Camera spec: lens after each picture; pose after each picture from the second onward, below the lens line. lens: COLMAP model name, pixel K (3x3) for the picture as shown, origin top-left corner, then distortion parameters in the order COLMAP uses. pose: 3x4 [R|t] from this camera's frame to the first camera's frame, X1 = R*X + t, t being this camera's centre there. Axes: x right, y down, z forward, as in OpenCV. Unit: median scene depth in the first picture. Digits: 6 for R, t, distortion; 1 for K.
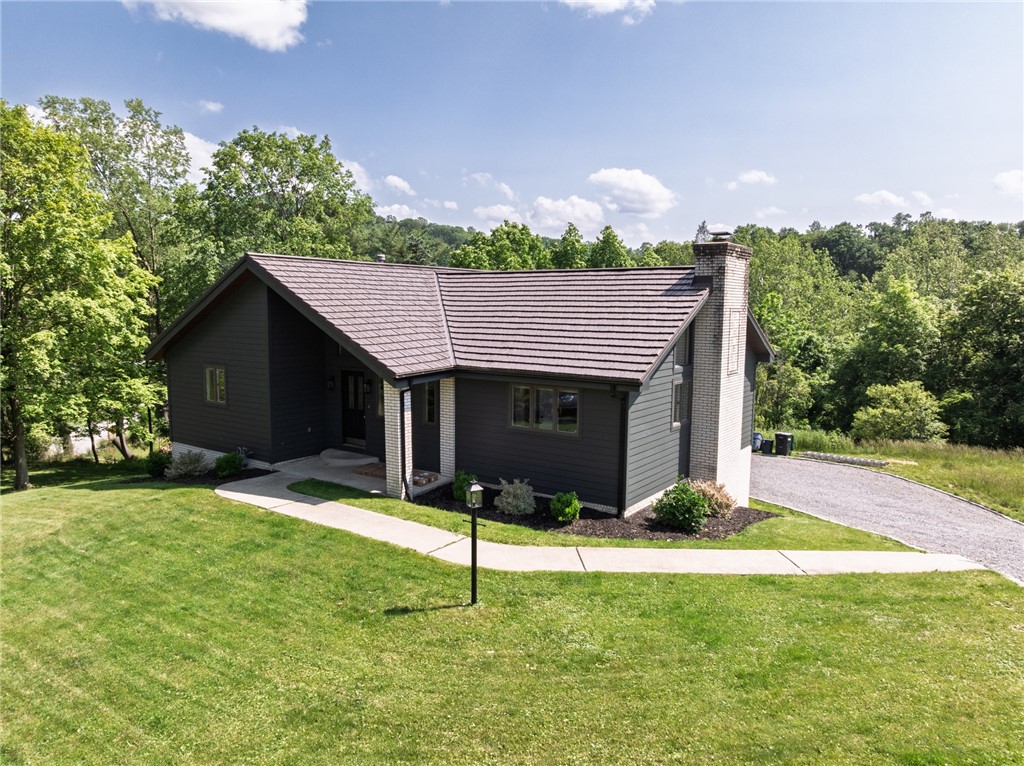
lens RADIAL K [[721.9, 0, 516.5], [0, 721.9, 386.5], [0, 0, 1]] dist [-0.042410, 0.008137]
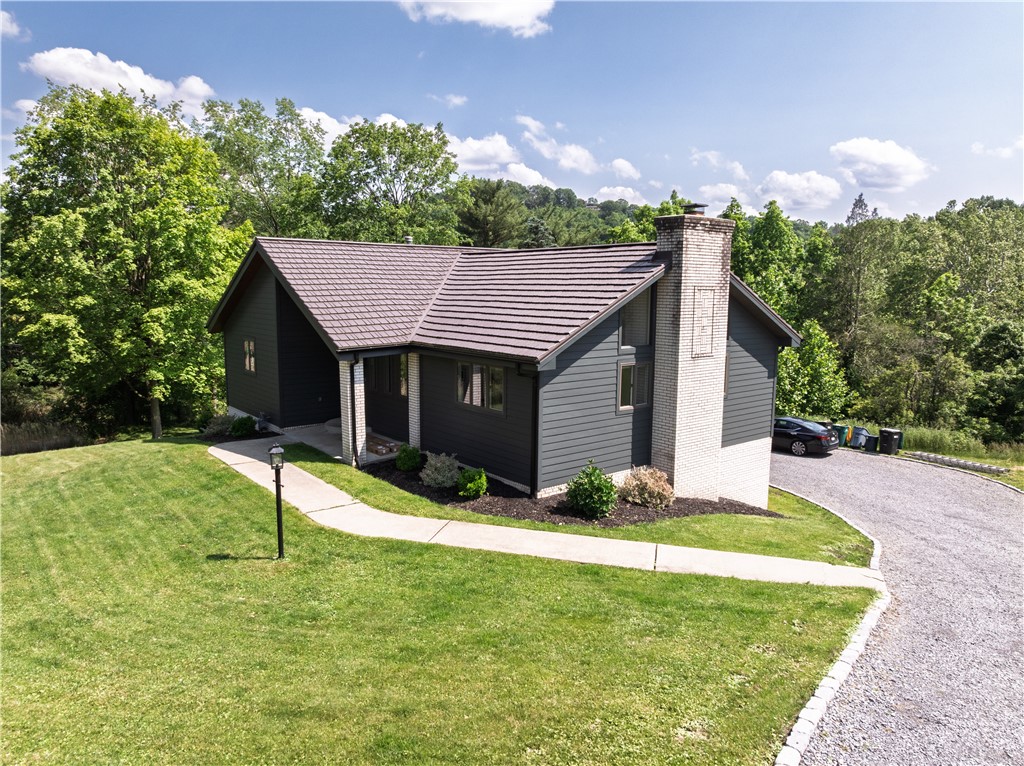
lens RADIAL K [[721.9, 0, 511.8], [0, 721.9, 389.5], [0, 0, 1]] dist [-0.042410, 0.008137]
pose [[0.959863, 0.037930, -0.277892, 0.345590], [-0.030129, 0.999024, 0.032287, 0.001930], [0.278846, -0.022619, 0.960069, 0.039946]]
